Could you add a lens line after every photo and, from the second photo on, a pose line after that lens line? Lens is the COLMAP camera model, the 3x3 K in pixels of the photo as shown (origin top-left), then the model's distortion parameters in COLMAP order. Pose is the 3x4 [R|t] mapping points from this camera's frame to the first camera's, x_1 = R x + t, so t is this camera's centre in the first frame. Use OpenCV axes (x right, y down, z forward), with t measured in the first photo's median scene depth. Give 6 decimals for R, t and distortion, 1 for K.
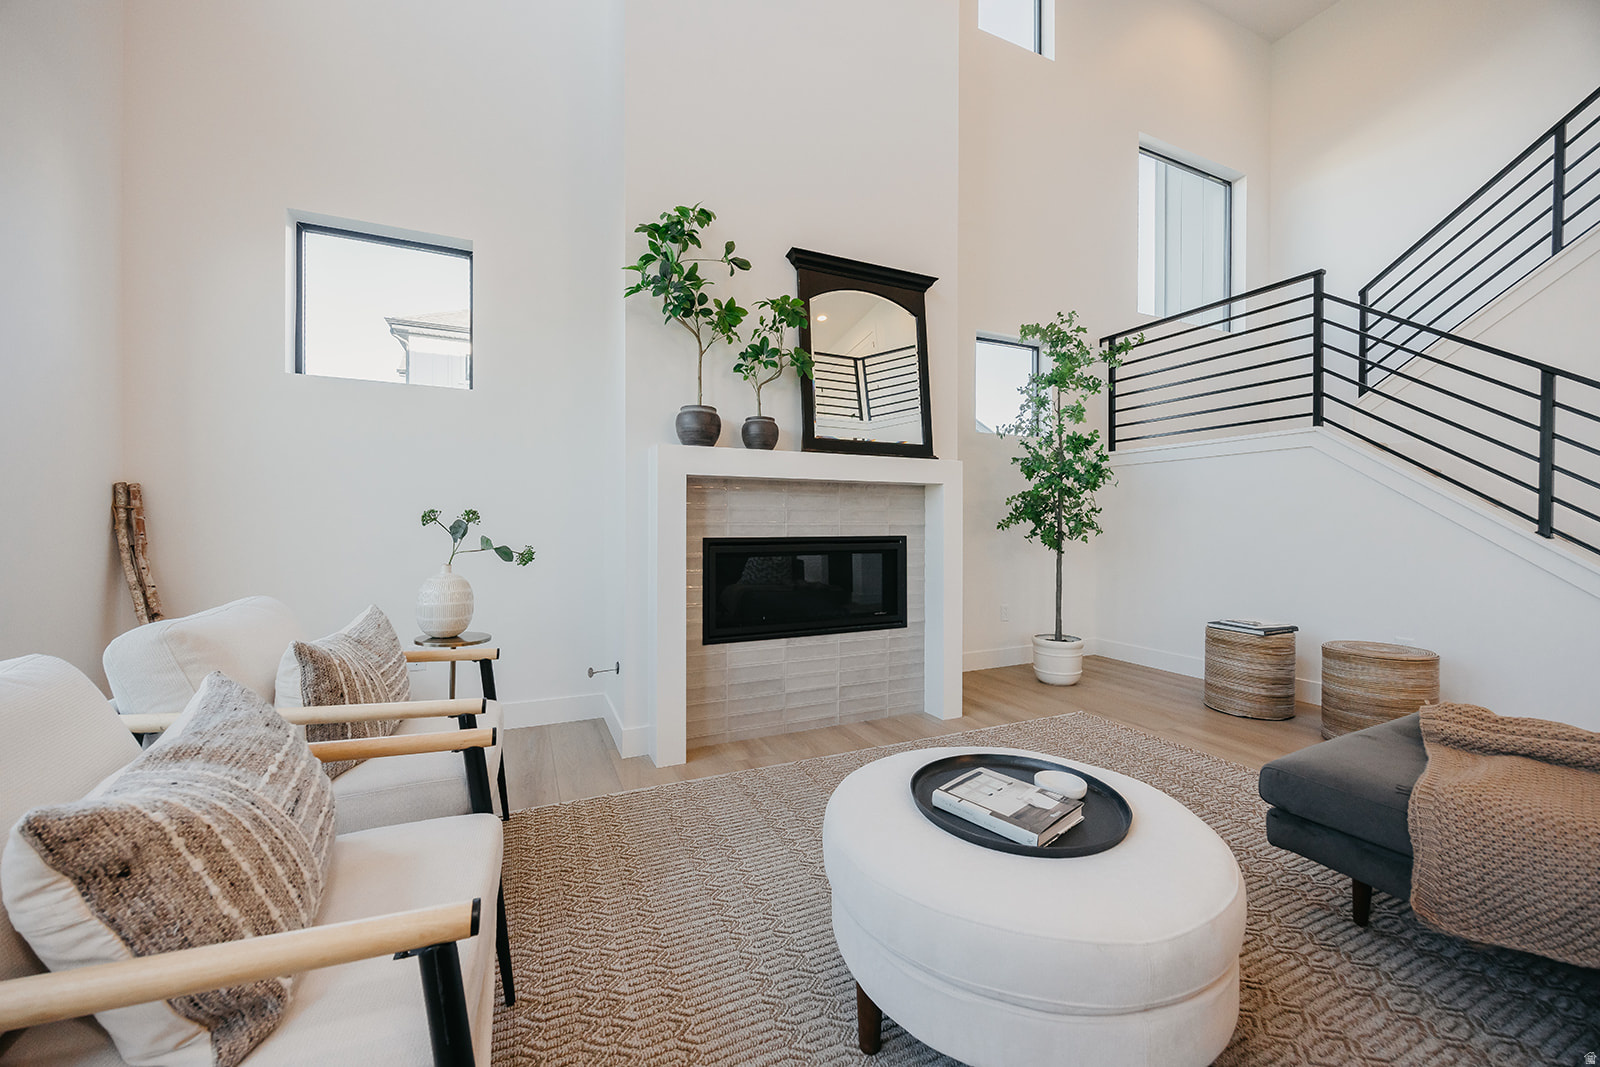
lens RADIAL K [[610.0, 0, 791.6], [0, 610.0, 526.4], [0, 0, 1]] dist [-0.007941, 0.000130]
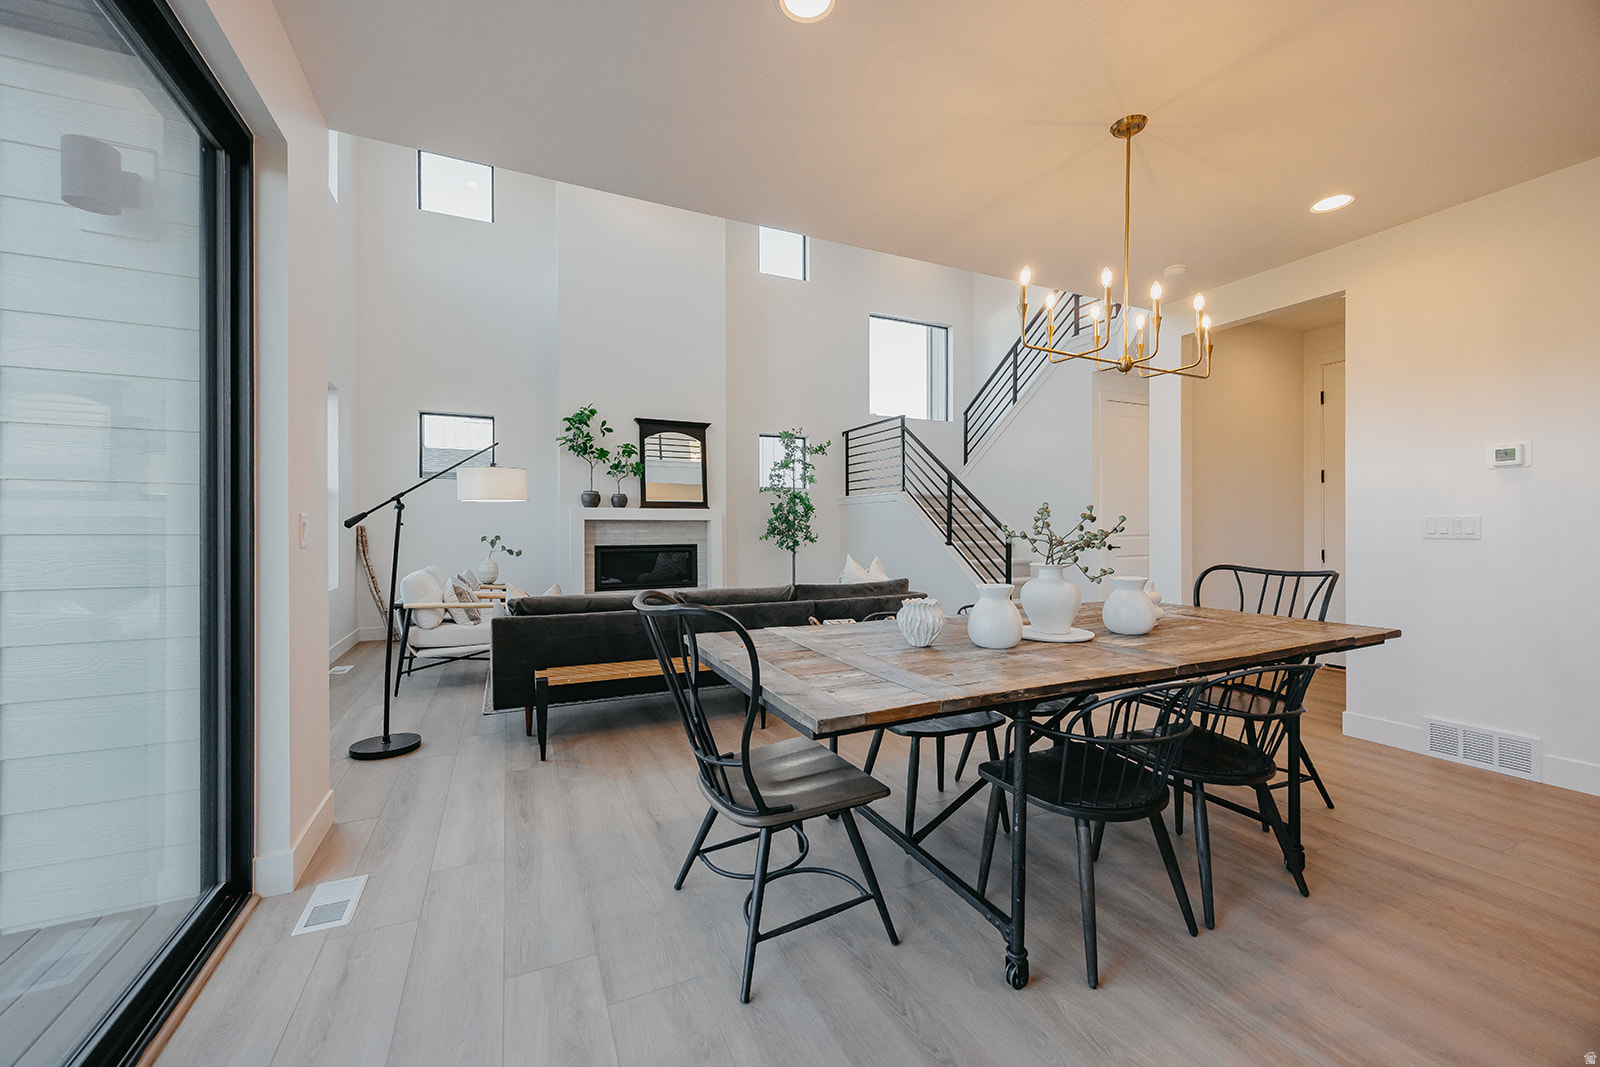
lens RADIAL K [[610.0, 0, 799.3], [0, 610.0, 536.2], [0, 0, 1]] dist [-0.007941, 0.000130]
pose [[0.999969, -0.003011, 0.007253, 0.608462], [0.002934, 0.999939, 0.010660, -0.039028], [-0.007284, -0.010638, 0.999917, -1.315137]]
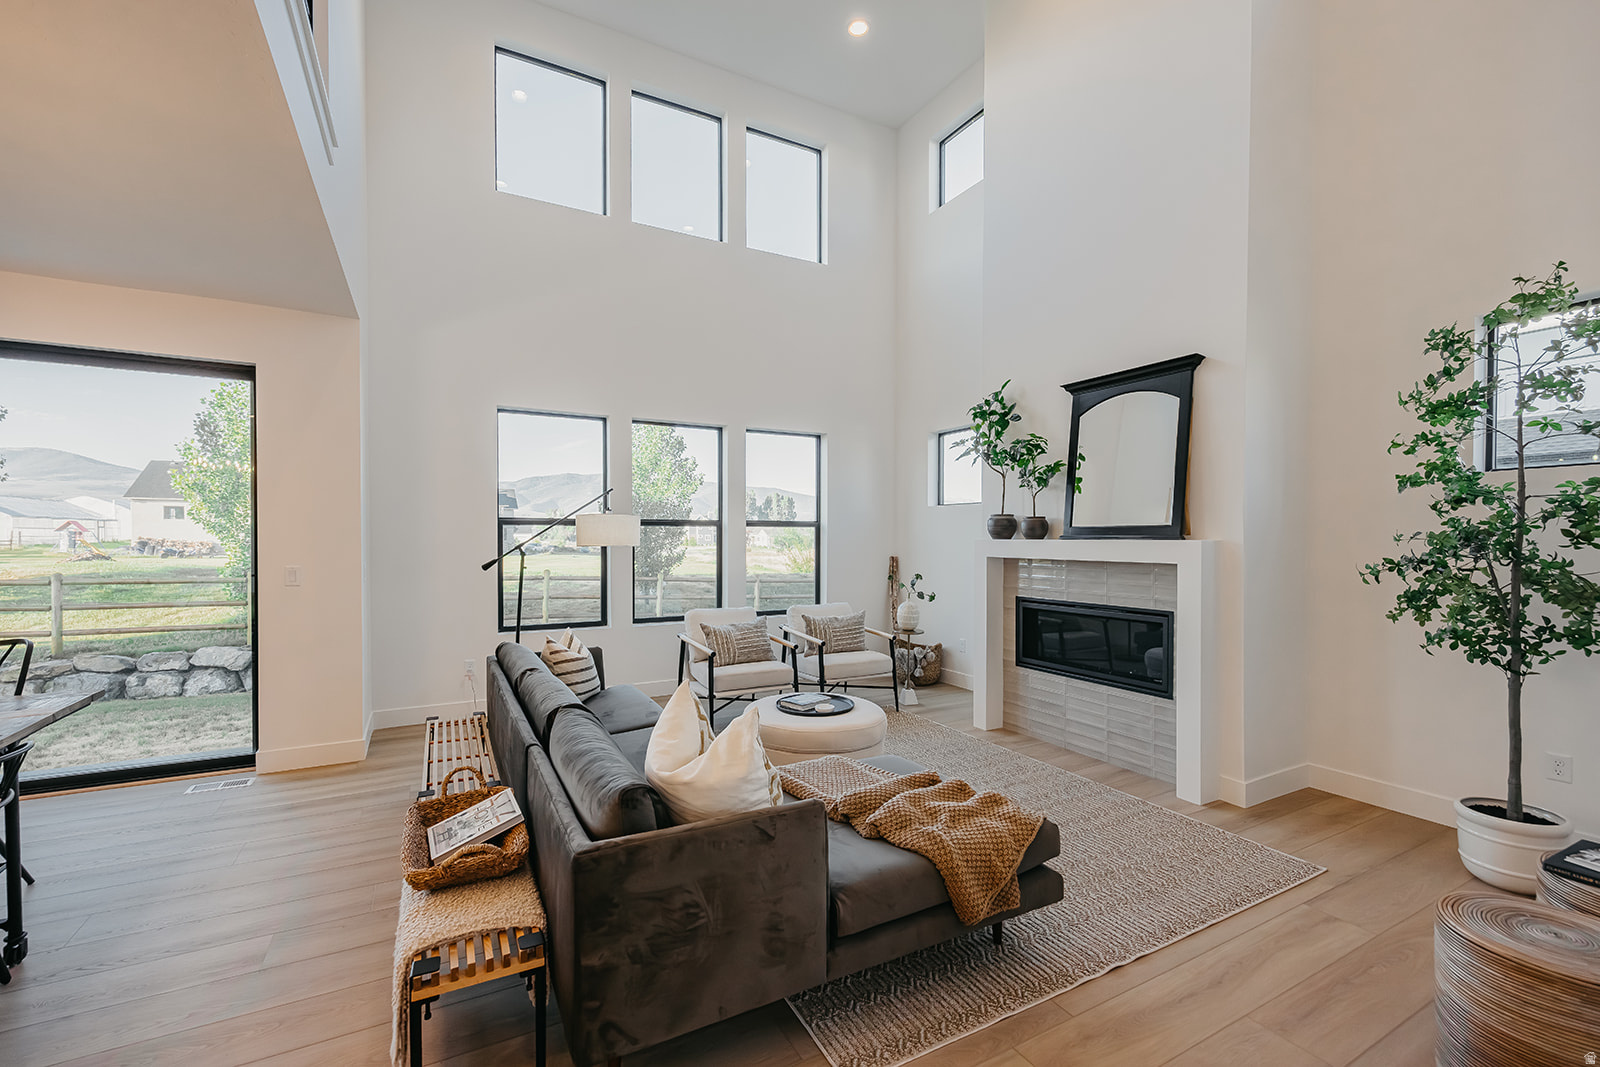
lens RADIAL K [[669.8, 0, 794.1], [0, 669.8, 542.3], [0, 0, 1]] dist [0.005058, -0.001001]
pose [[0.064633, 0.006919, -0.997885, 1.463789], [-0.004497, 0.999968, 0.006642, -0.123816], [0.997899, 0.004058, 0.064662, 0.318568]]
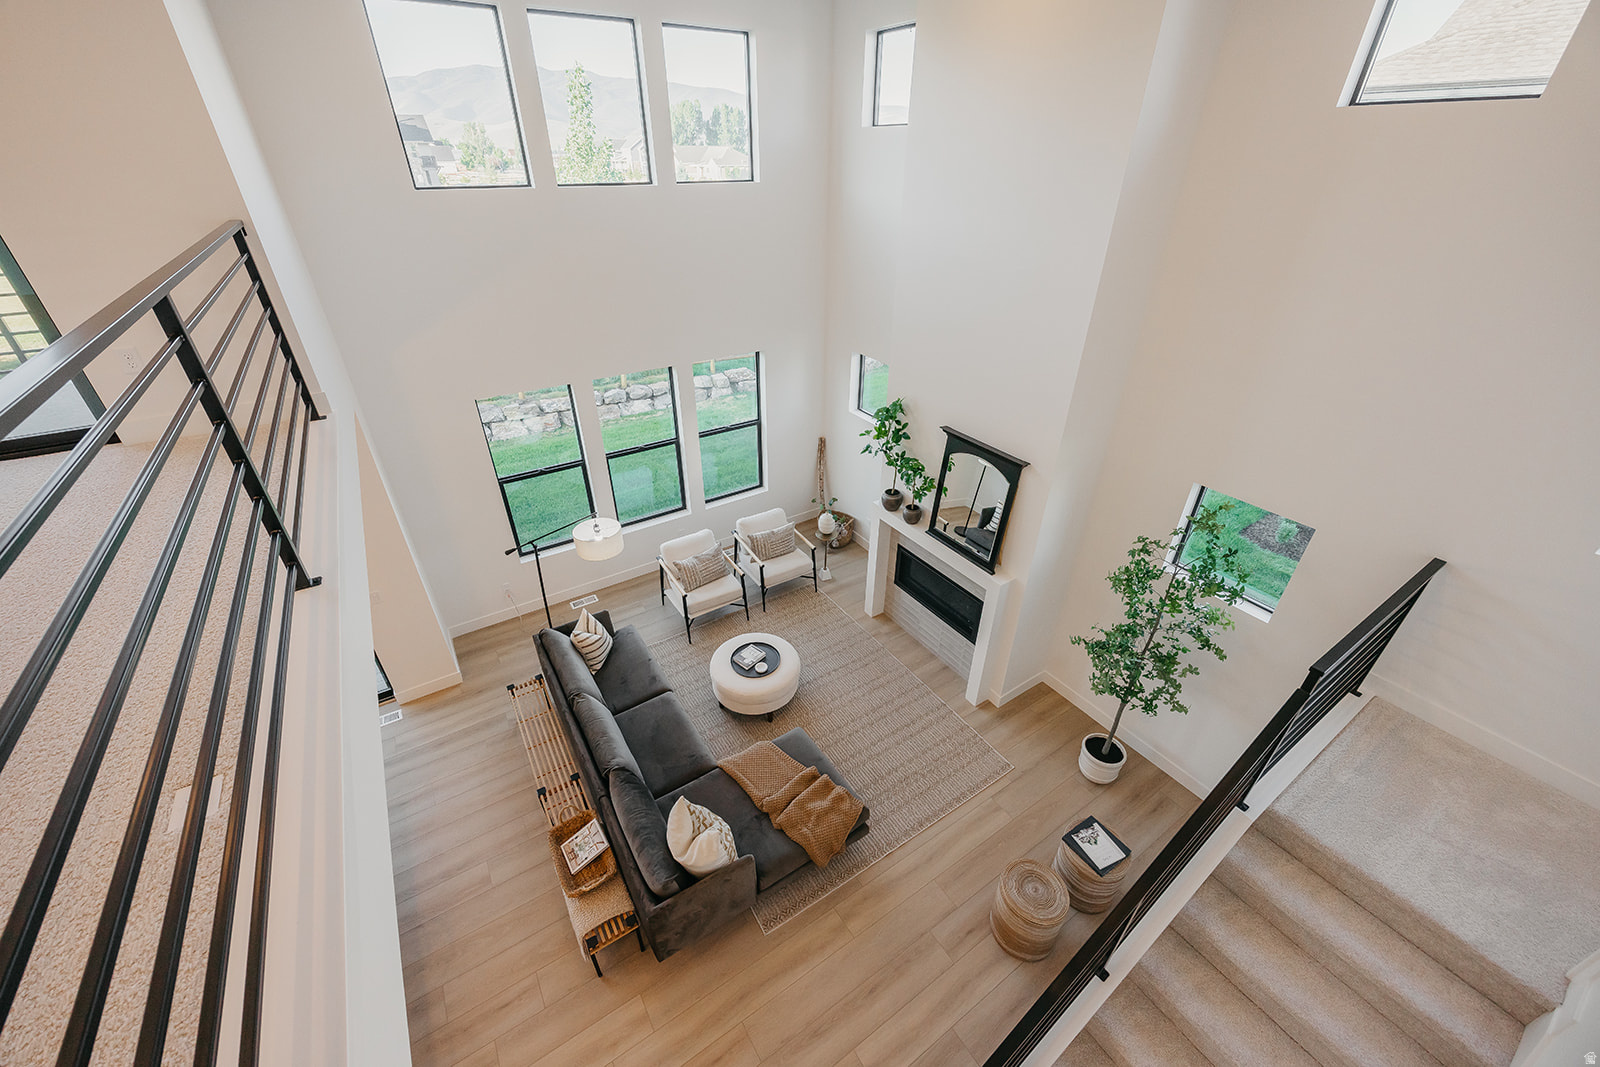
lens RADIAL K [[610.0, 0, 813.4], [0, 610.0, 531.7], [0, 0, 1]] dist [-0.007941, 0.000130]
pose [[0.156873, 0.518567, -0.840523, 1.572779], [-0.015613, 0.852256, 0.522892, -1.121018], [0.987495, -0.068905, 0.141793, 0.381408]]
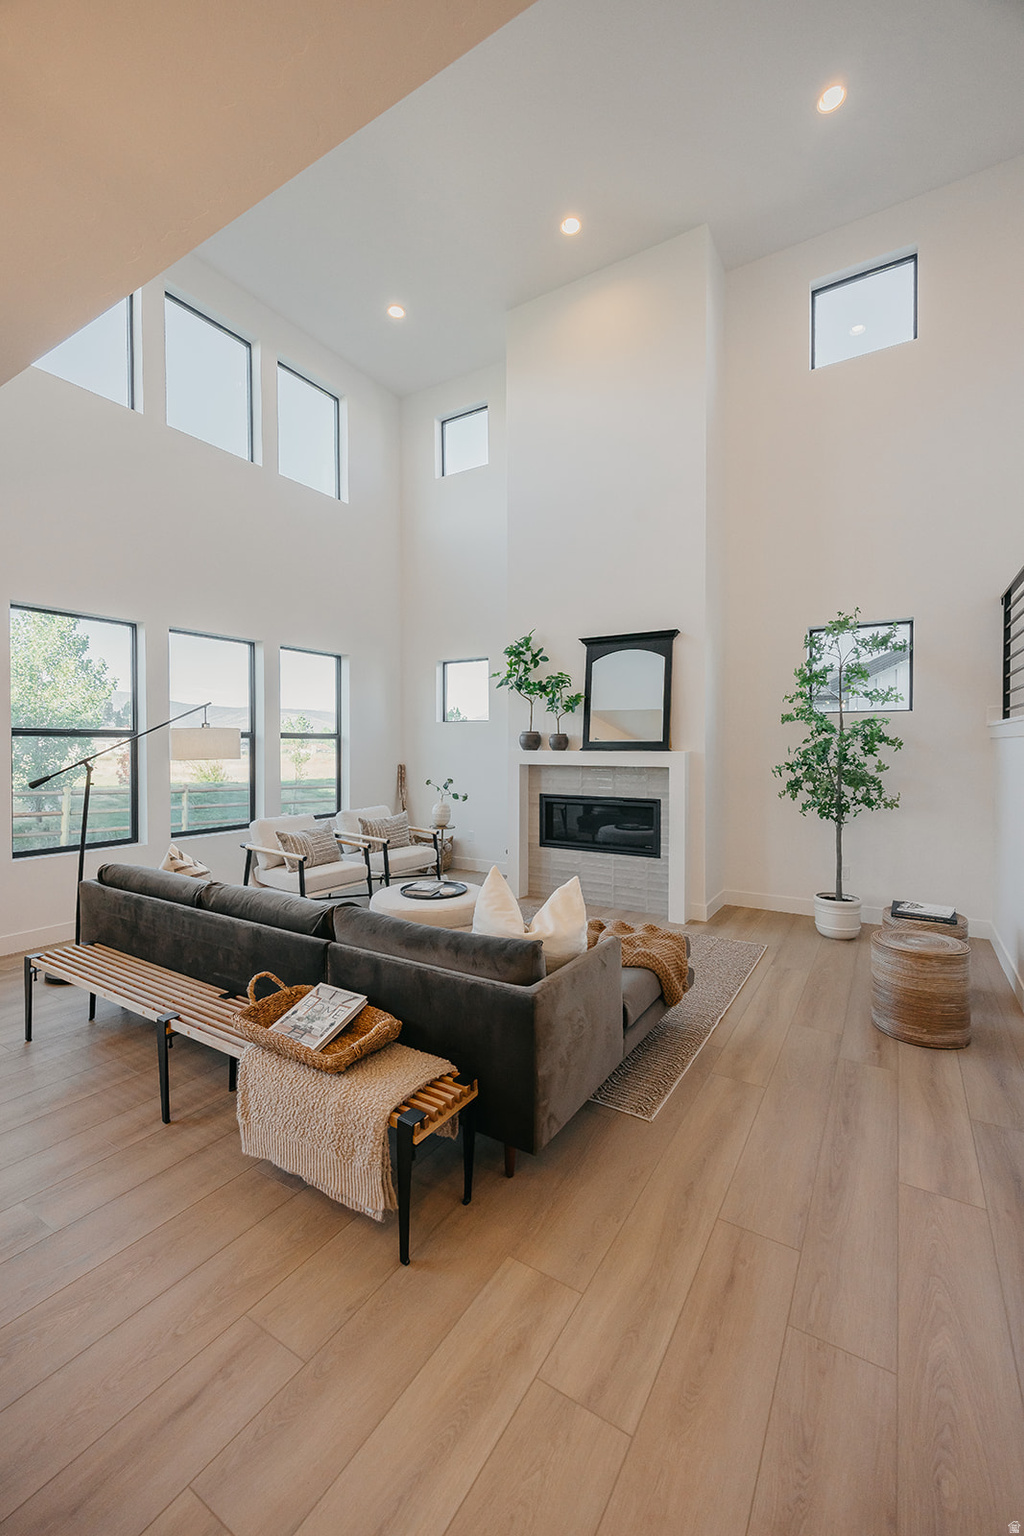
lens RADIAL K [[611.8, 0, 516.8], [0, 611.8, 762.2], [0, 0, 1]] dist [0.009382, -0.000624]
pose [[0.556925, 0.020562, -0.830308, 1.439347], [-0.003892, 0.999747, 0.022147, -0.127339], [0.830554, -0.009102, 0.556864, -0.177724]]
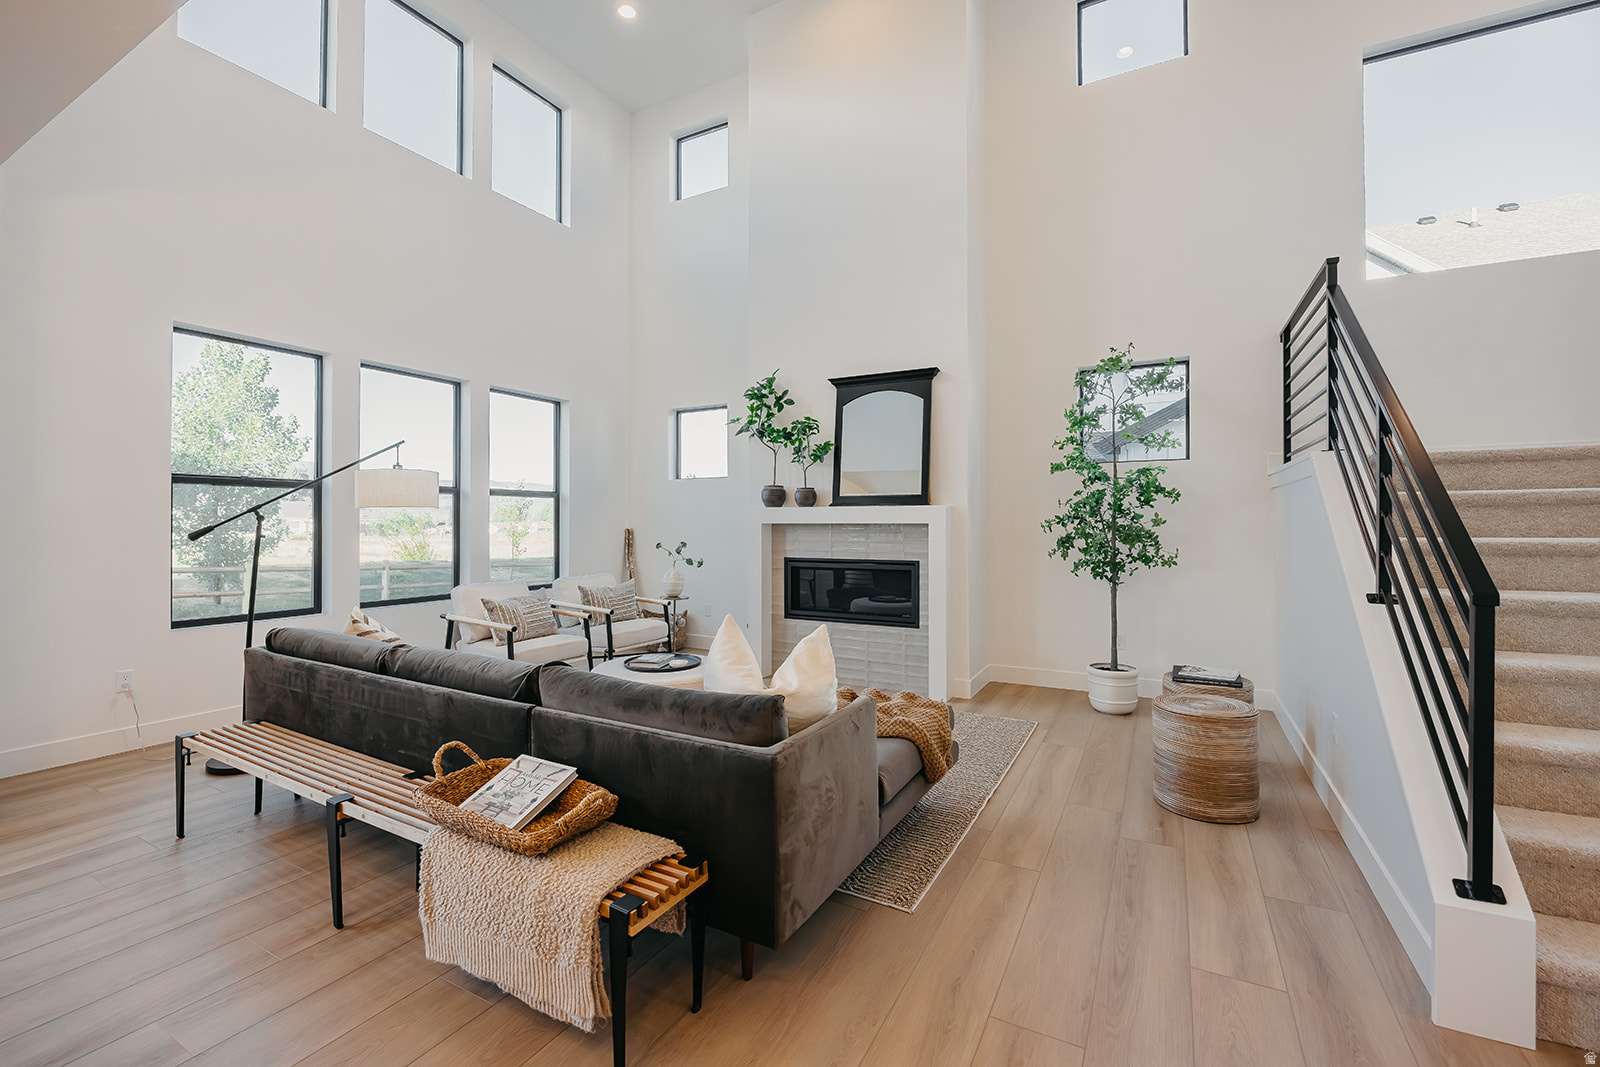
lens RADIAL K [[675.2, 0, 791.2], [0, 675.2, 518.4], [0, 0, 1]] dist [-0.013500, 0.002311]
pose [[0.593458, -0.004776, -0.804851, 1.411634], [-0.002396, 0.999967, -0.007701, -0.077395], [0.804862, 0.006498, 0.593427, -0.151201]]
